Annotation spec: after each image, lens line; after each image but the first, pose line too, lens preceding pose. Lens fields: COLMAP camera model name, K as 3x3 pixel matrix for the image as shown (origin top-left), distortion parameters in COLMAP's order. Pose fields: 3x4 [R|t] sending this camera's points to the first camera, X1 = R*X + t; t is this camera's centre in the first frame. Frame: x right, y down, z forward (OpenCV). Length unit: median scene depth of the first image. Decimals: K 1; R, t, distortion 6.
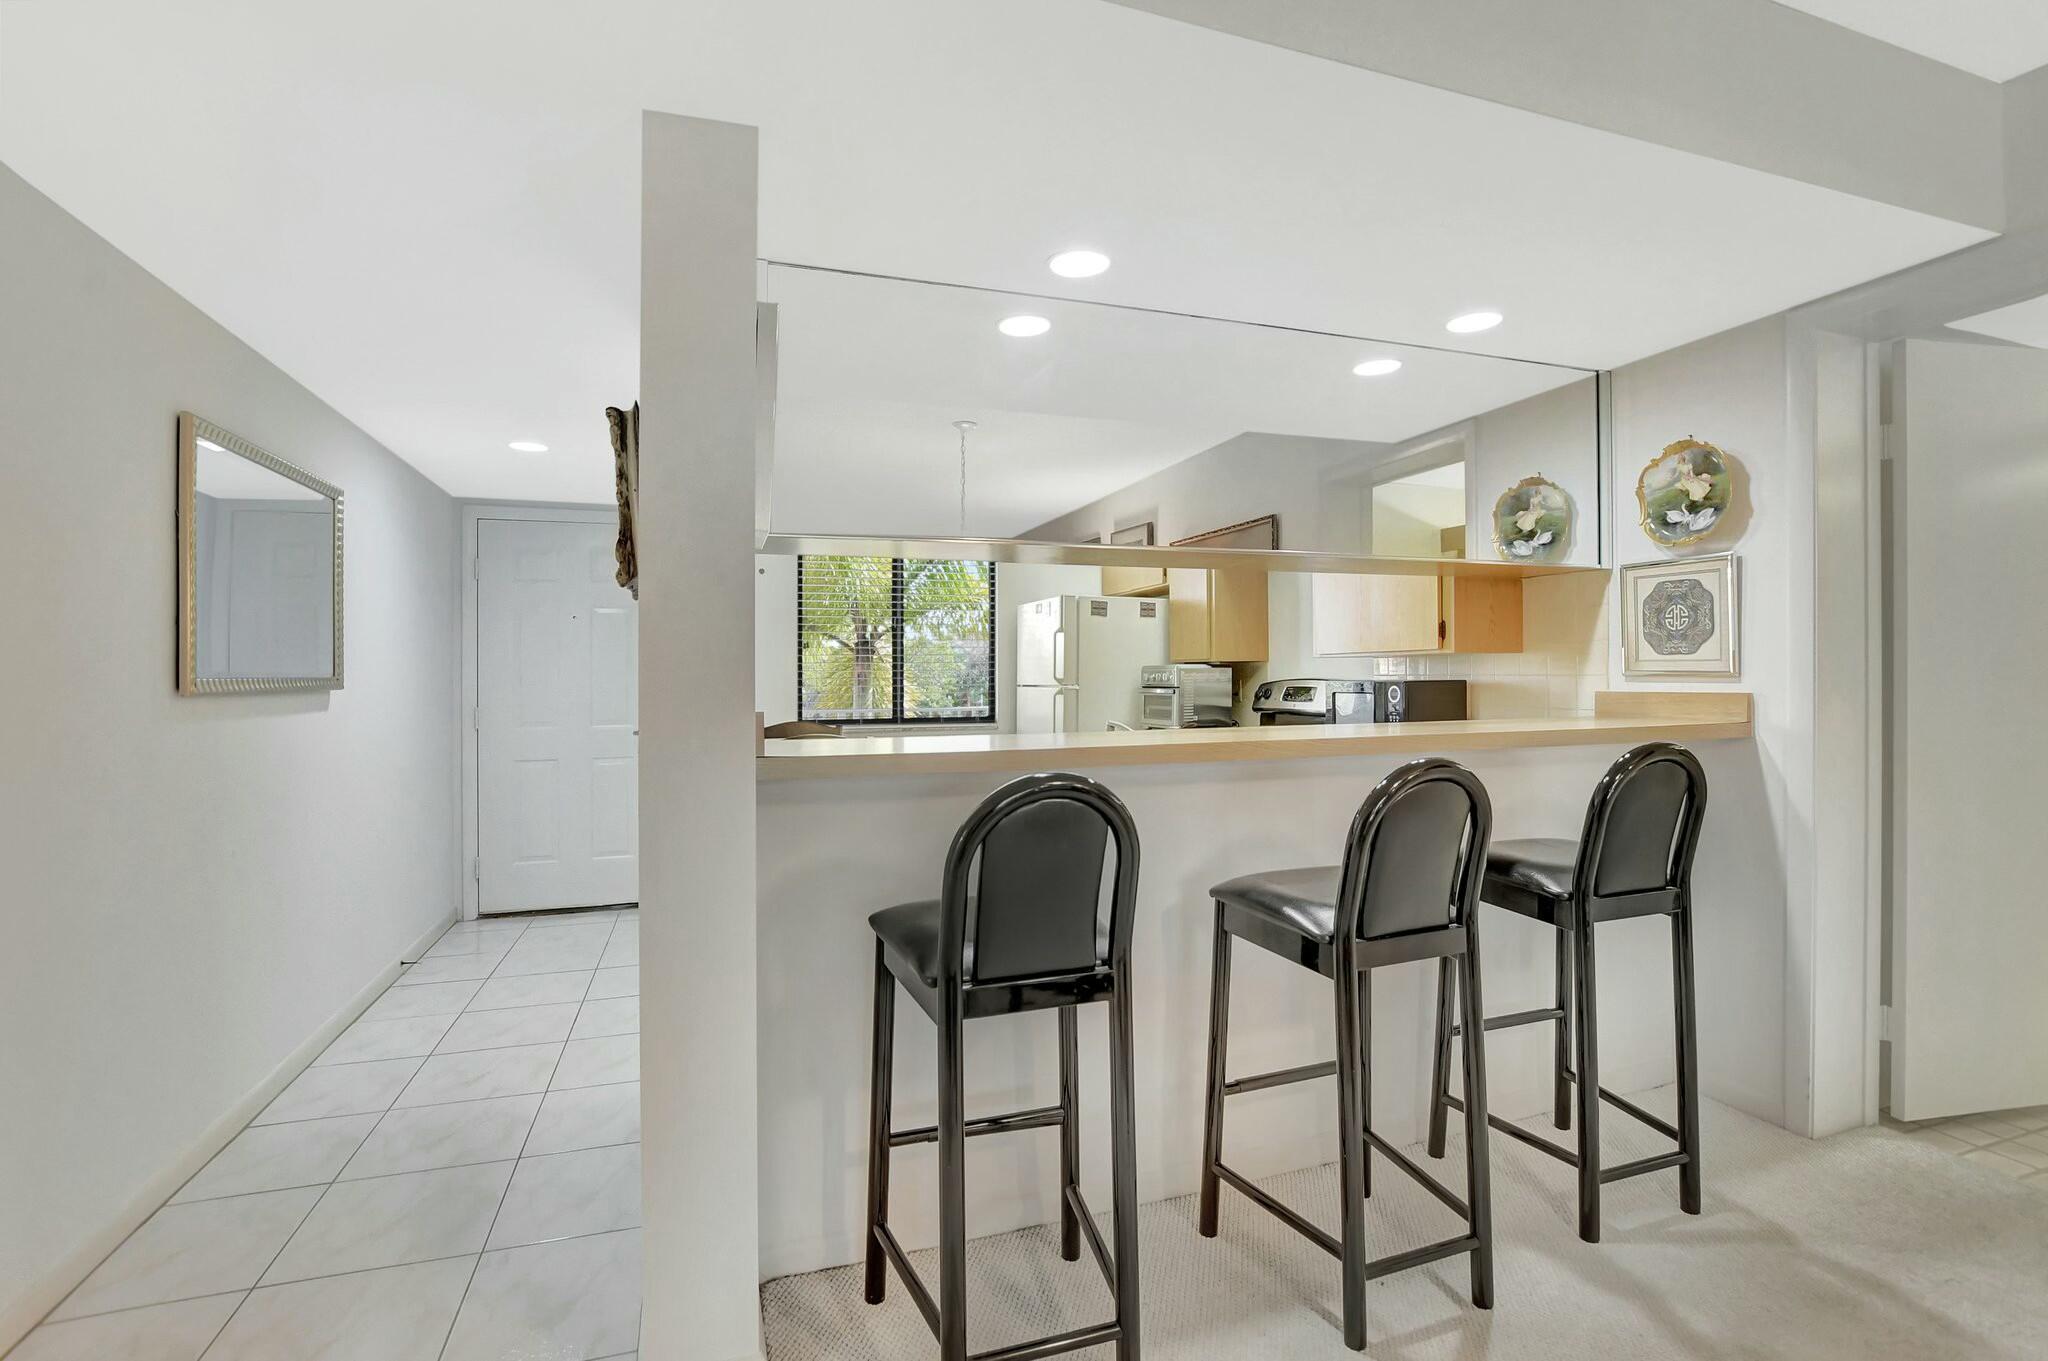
lens RADIAL K [[950.5, 0, 998.5], [0, 950.5, 687.0], [0, 0, 1]] dist [0.012176, -0.011945]
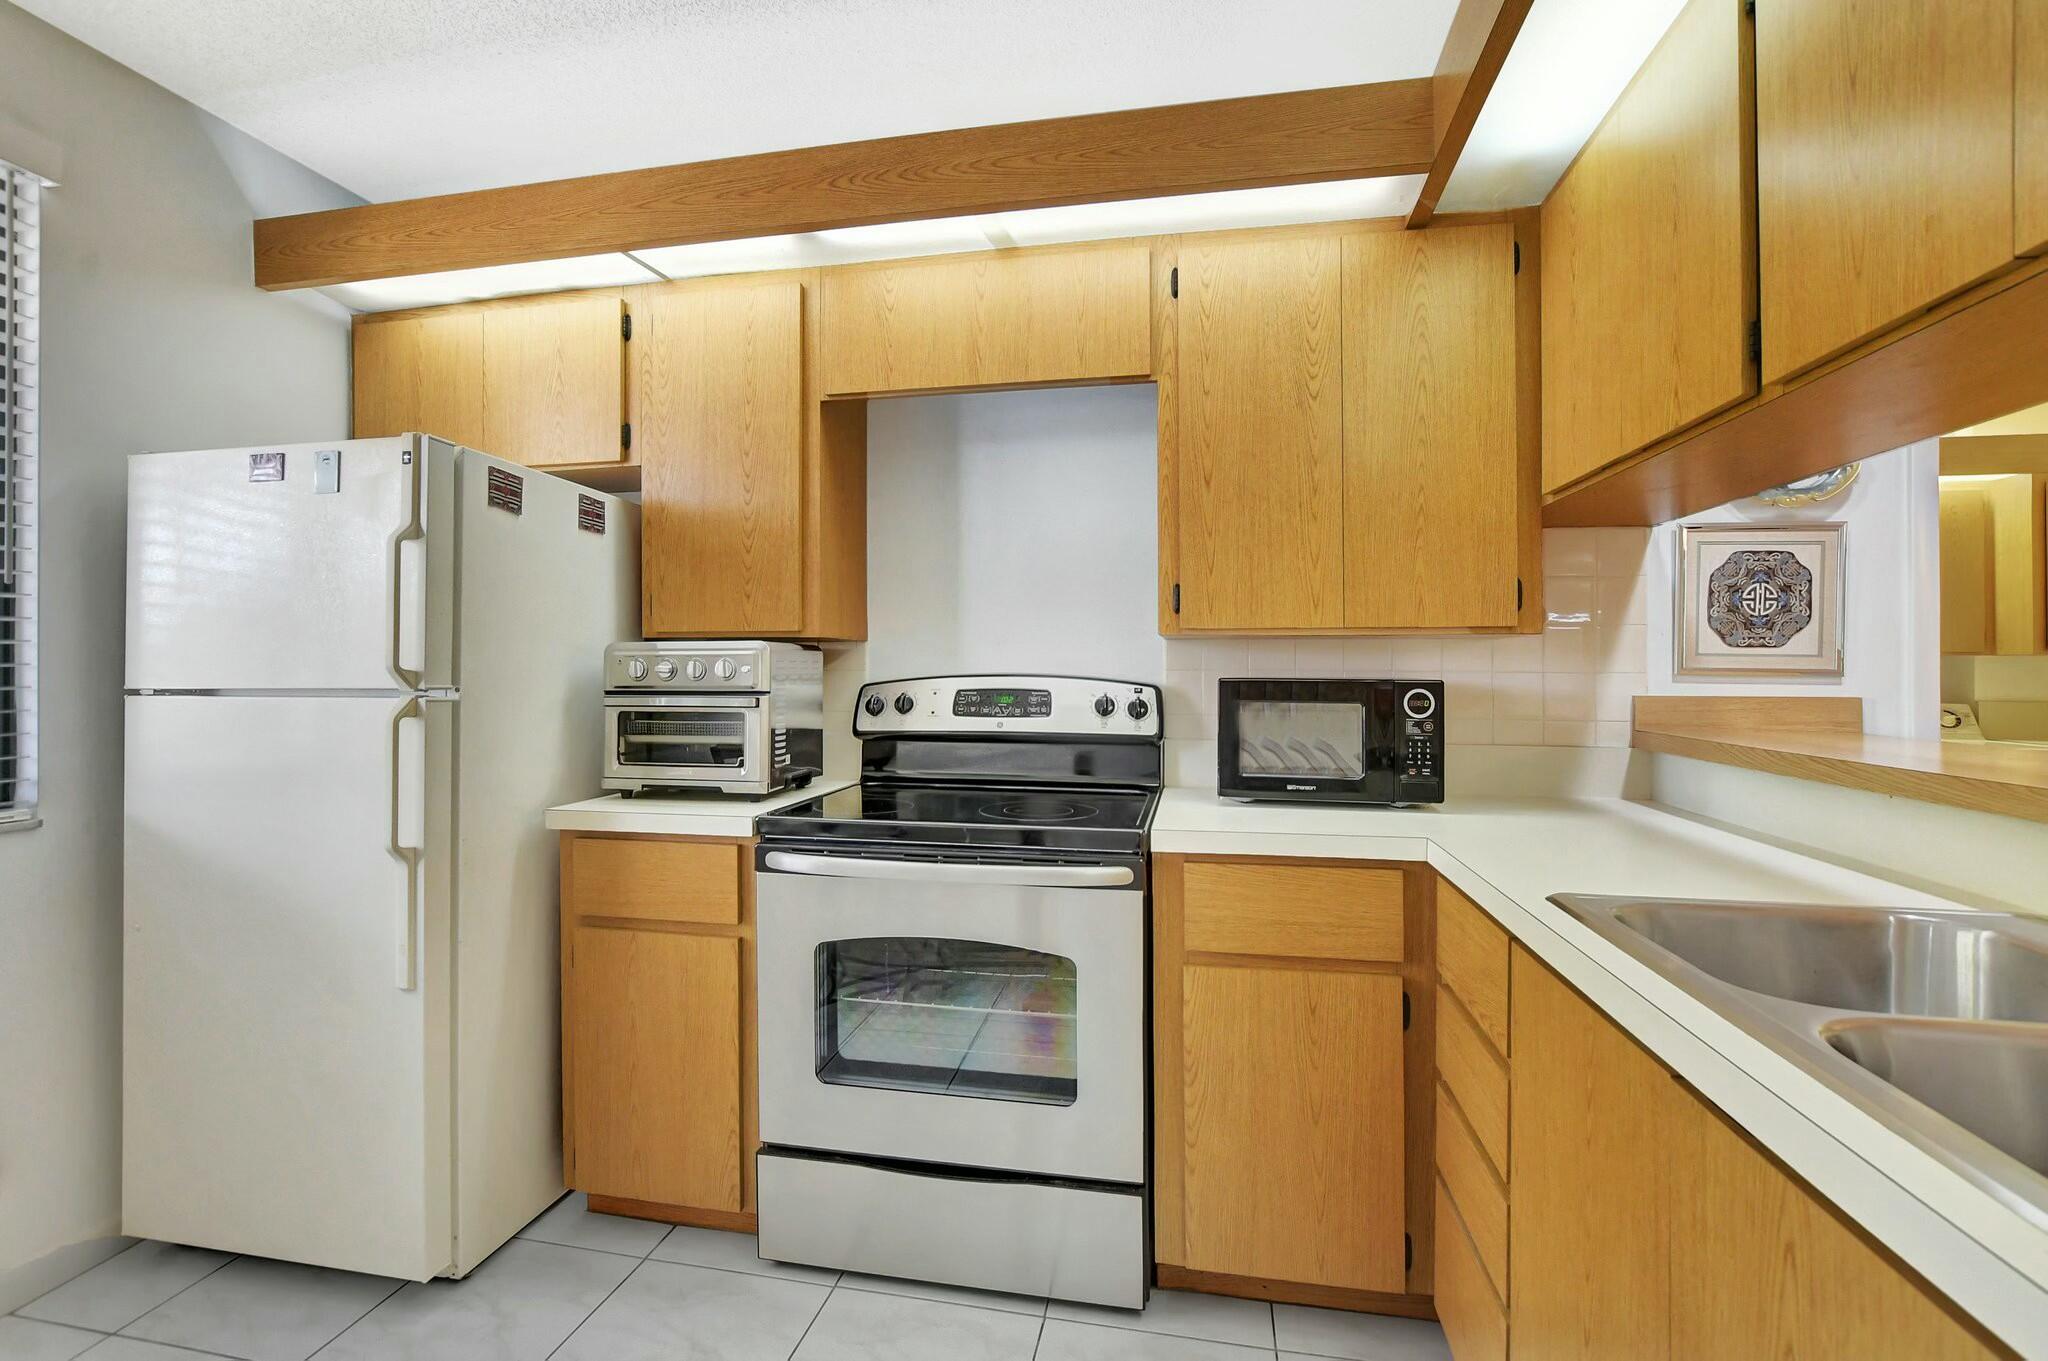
lens RADIAL K [[982.1, 0, 1024.0], [0, 982.1, 680.5], [0, 0, 1]] dist [-0.002250, -0.000141]
pose [[0.475352, -0.001526, 0.879794, -0.226265], [0.002441, 0.999997, 0.000415, -0.007562], [-0.879792, 0.001951, 0.475354, 0.962586]]
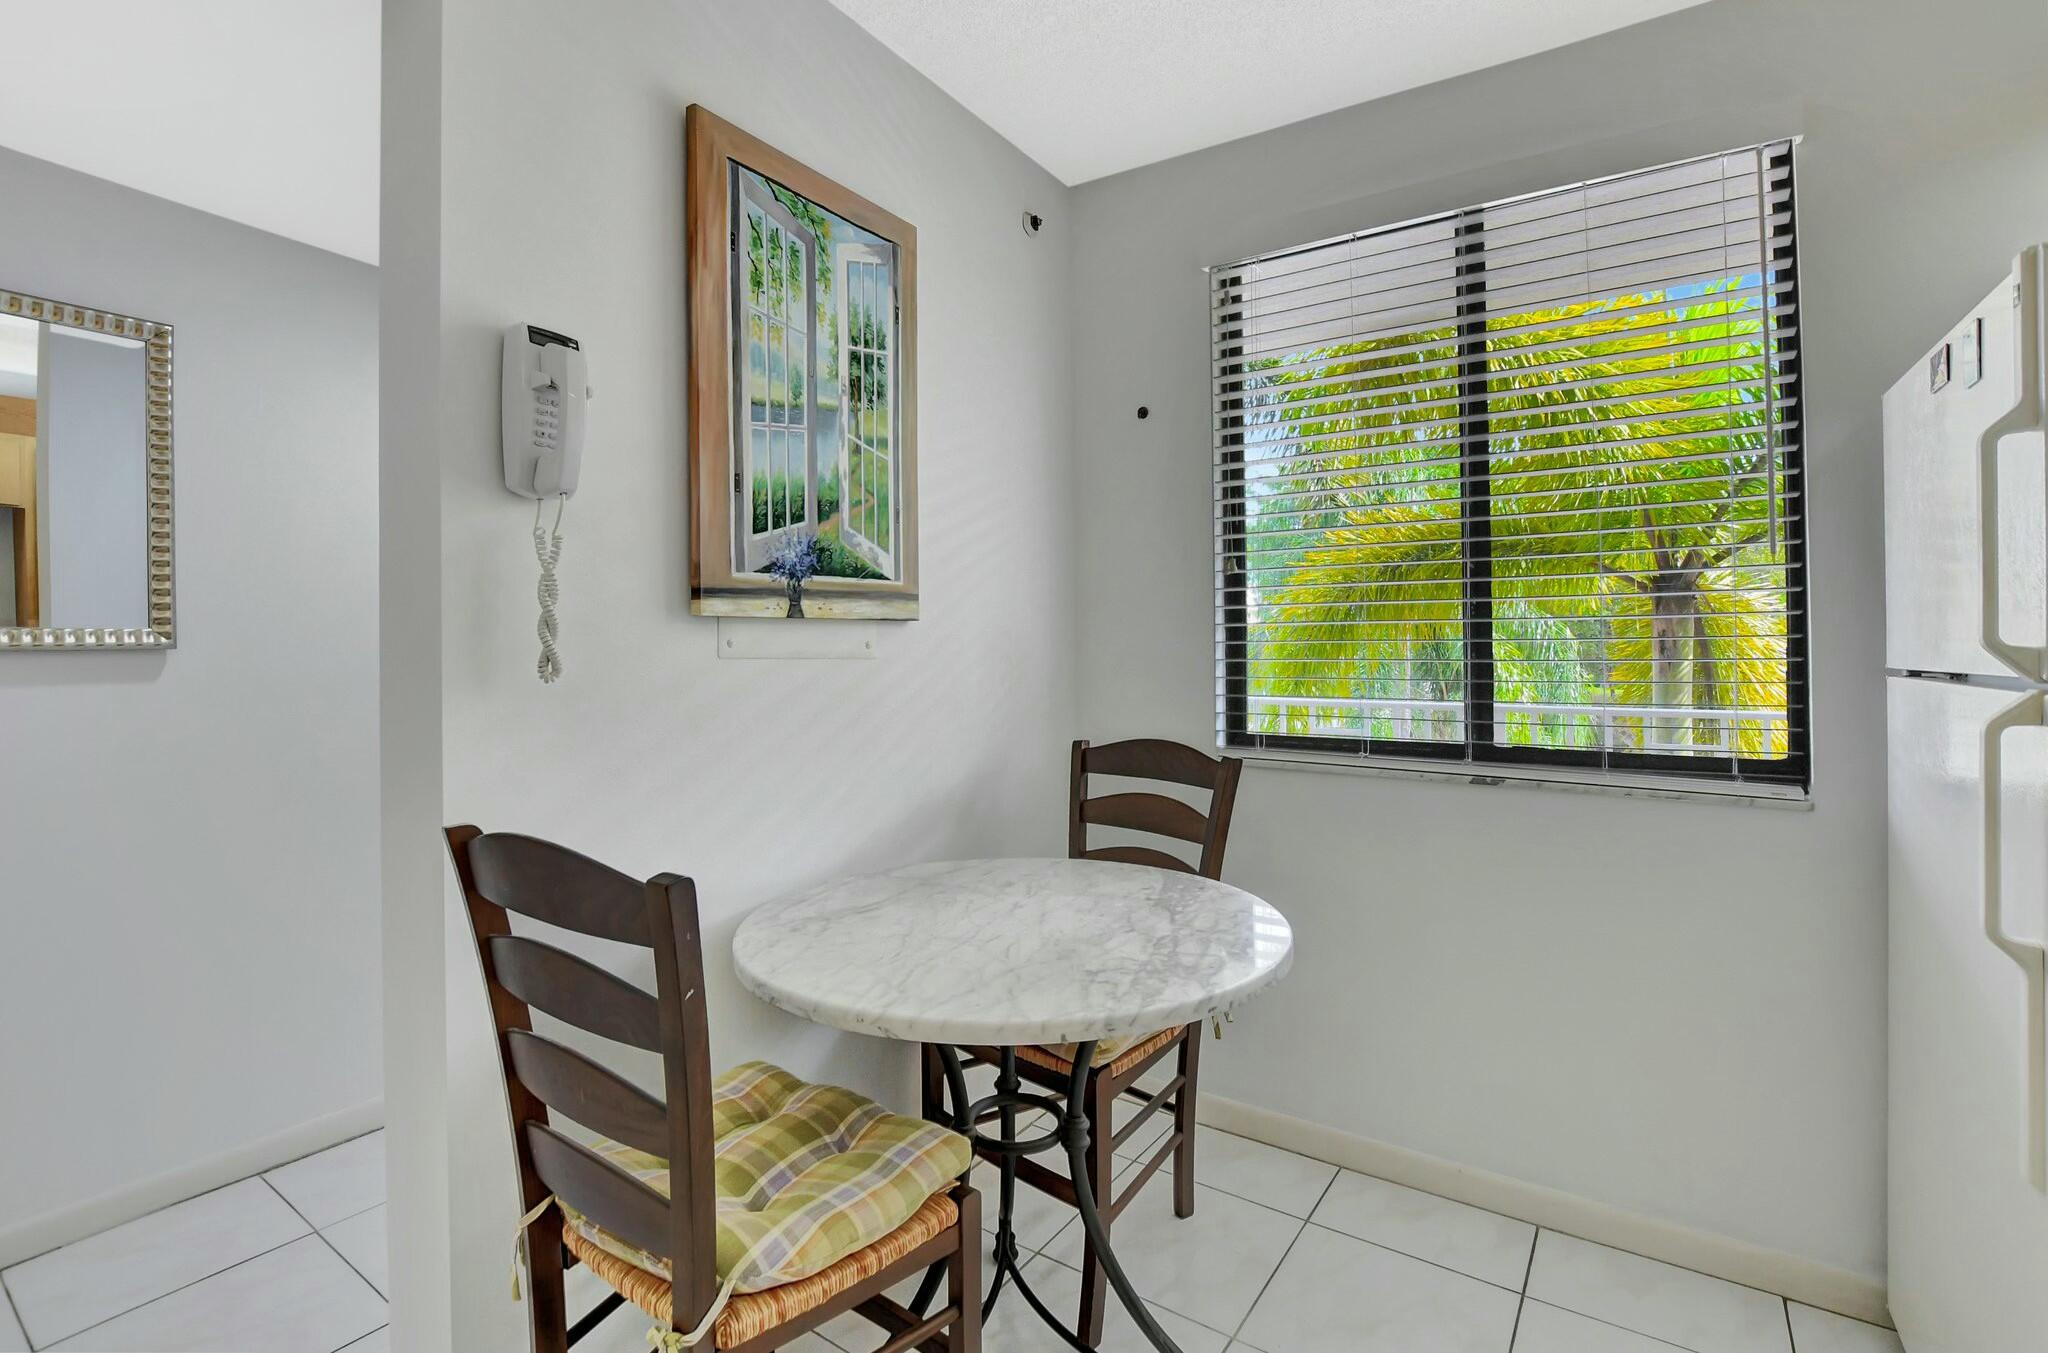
lens RADIAL K [[943.1, 0, 1041.3], [0, 943.1, 646.1], [0, 0, 1]] dist [-0.000549, 0.000033]
pose [[0.620278, 0.012195, -0.784287, 0.145938], [-0.016119, 0.999866, 0.002799, -0.009452], [0.784216, 0.010906, 0.620392, 1.070486]]
